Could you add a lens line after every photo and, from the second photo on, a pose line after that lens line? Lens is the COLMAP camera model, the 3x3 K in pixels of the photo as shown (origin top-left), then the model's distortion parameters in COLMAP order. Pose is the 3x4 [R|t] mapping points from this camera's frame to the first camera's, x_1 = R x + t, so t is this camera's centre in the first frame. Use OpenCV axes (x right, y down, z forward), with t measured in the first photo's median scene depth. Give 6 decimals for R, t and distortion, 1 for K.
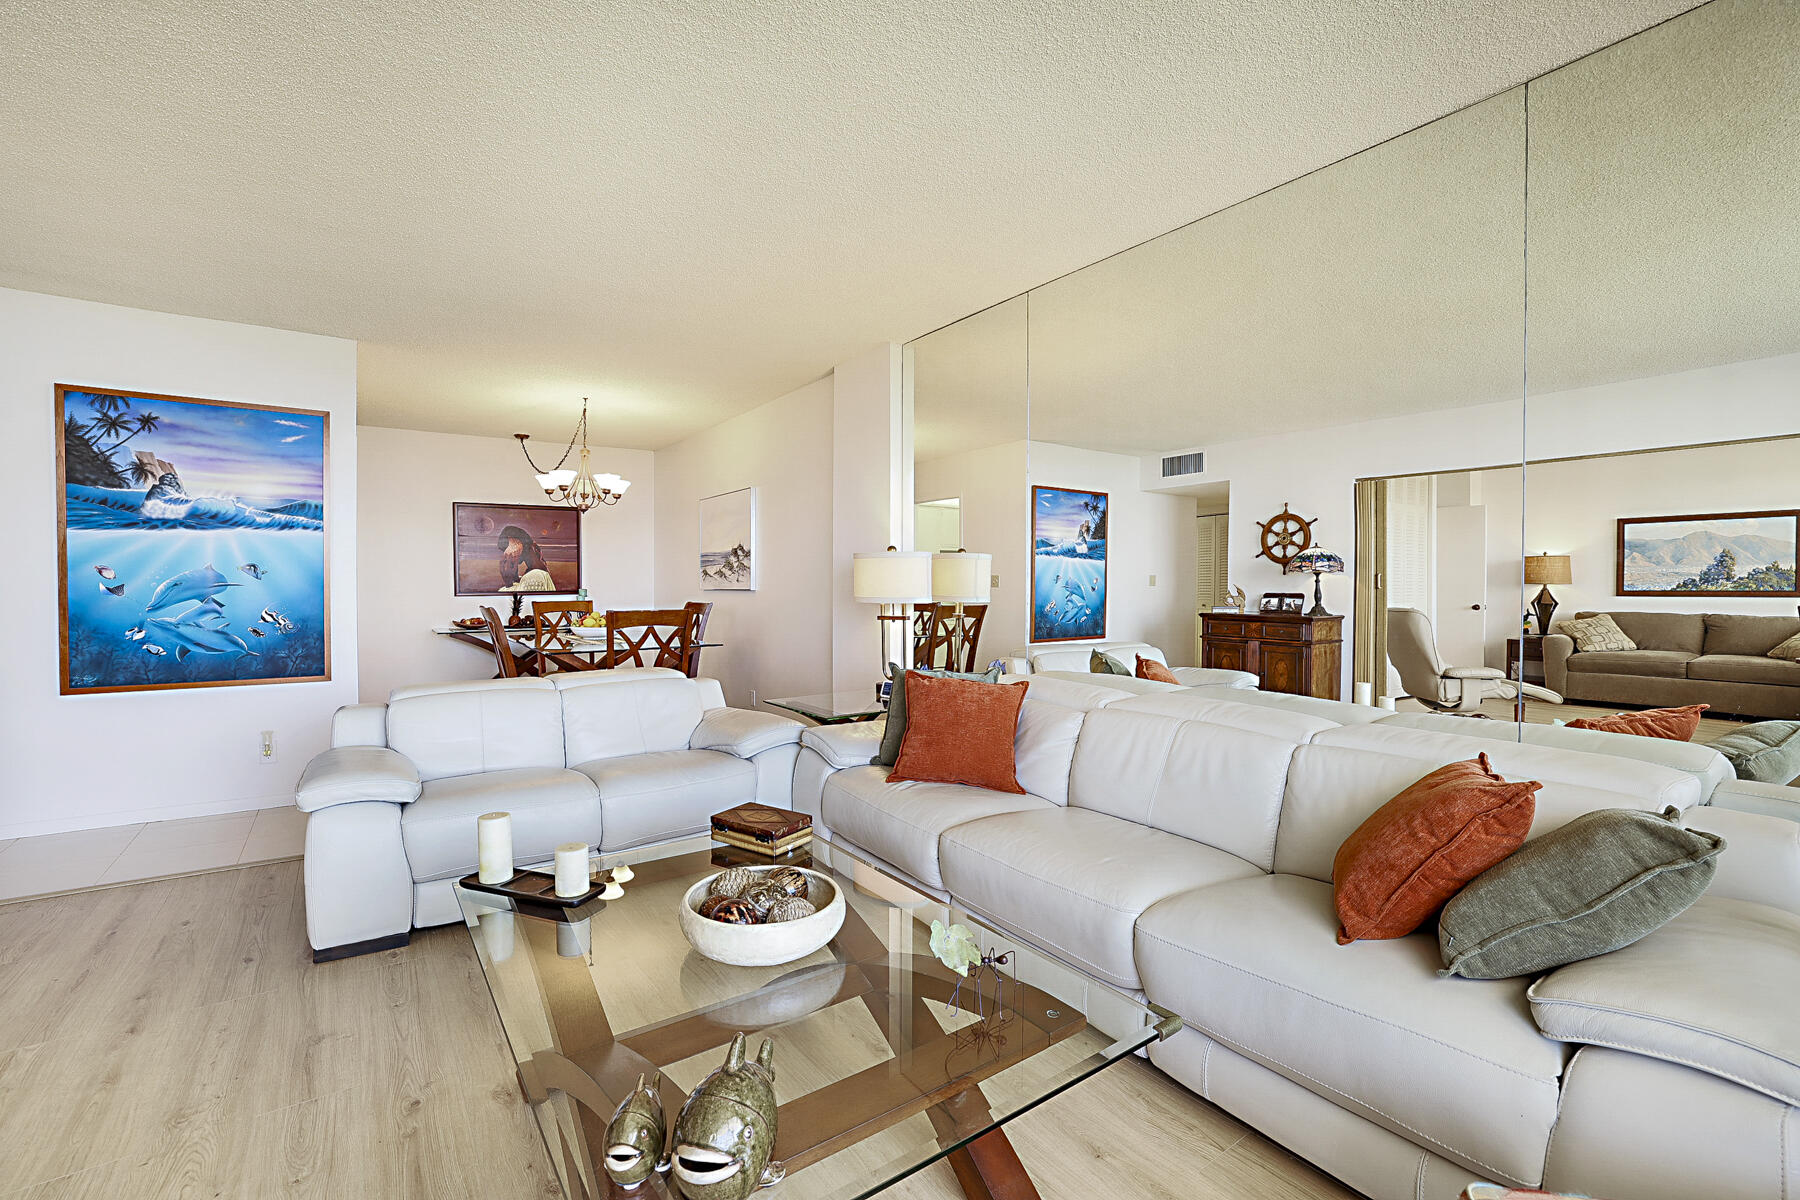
lens RADIAL K [[775.0, 0, 895.2], [0, 775.0, 604.4], [0, 0, 1]] dist [-0.012082, -0.000347]
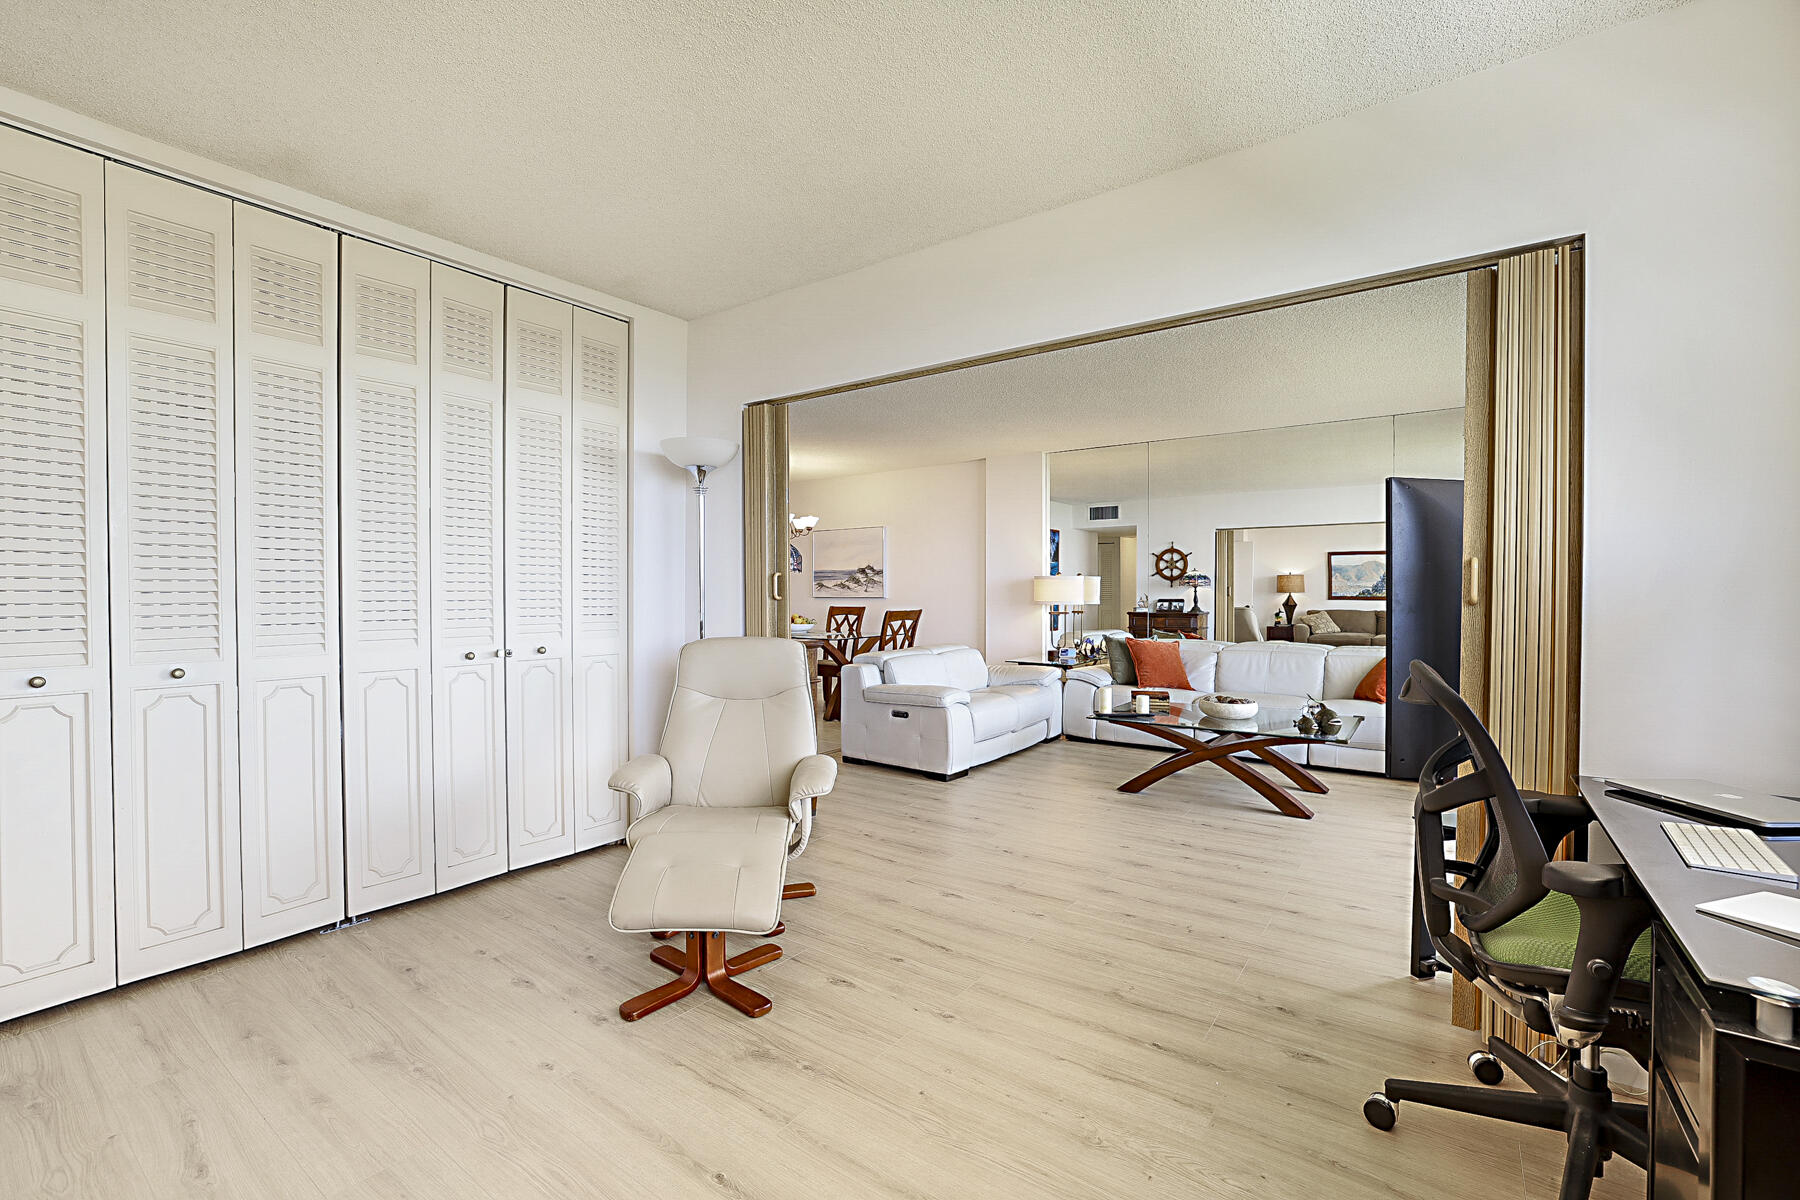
lens RADIAL K [[775.0, 0, 913.3], [0, 775.0, 602.4], [0, 0, 1]] dist [-0.012082, -0.000347]
pose [[0.943824, -0.005219, 0.330408, -0.502032], [0.009953, 0.999871, -0.012638, 0.007050], [-0.330299, 0.015217, 0.943754, -0.302626]]
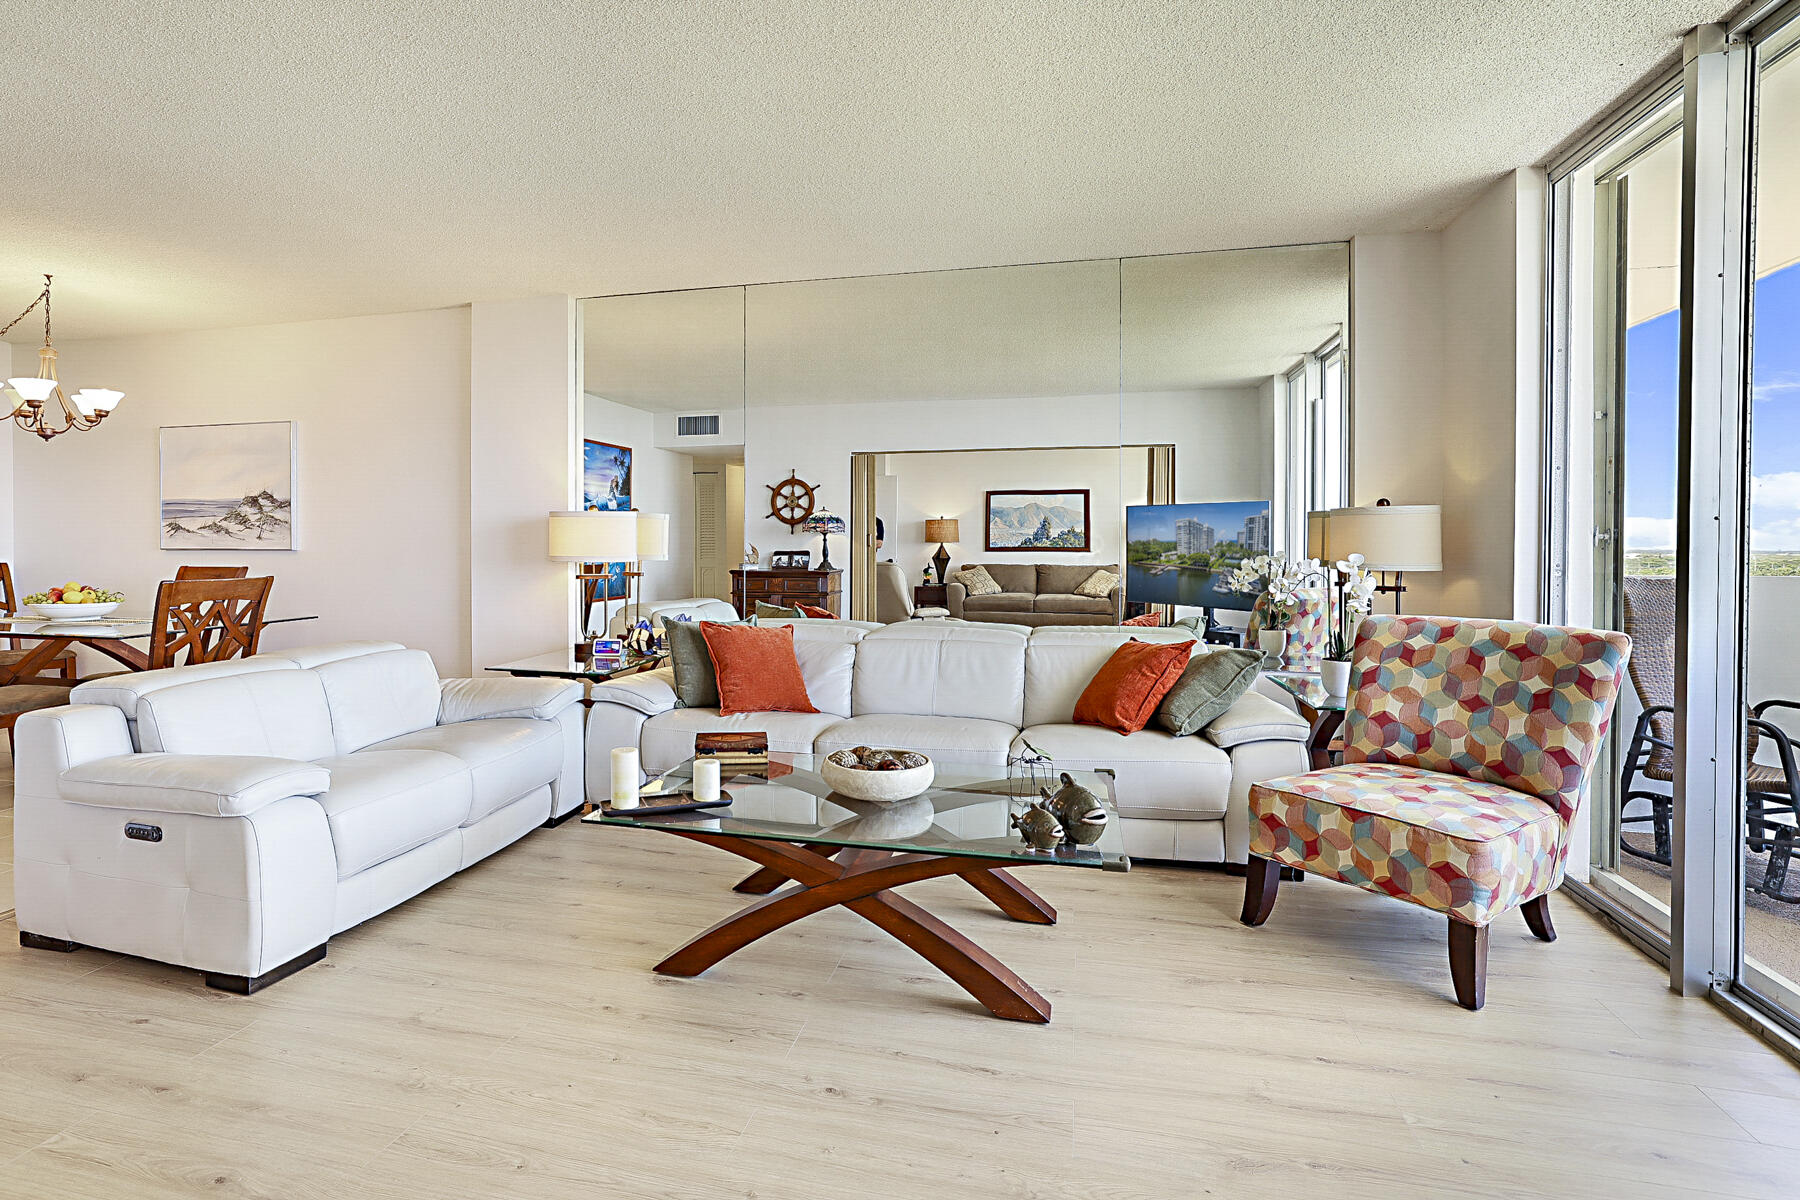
lens RADIAL K [[944.4, 0, 817.9], [0, 944.4, 535.9], [0, 0, 1]] dist [-0.015553, 0.003901]
pose [[0.781082, 0.004471, 0.624412, -0.302695], [0.016241, 0.999491, -0.027472, 0.001815], [-0.624217, 0.031599, 0.780612, -0.069158]]
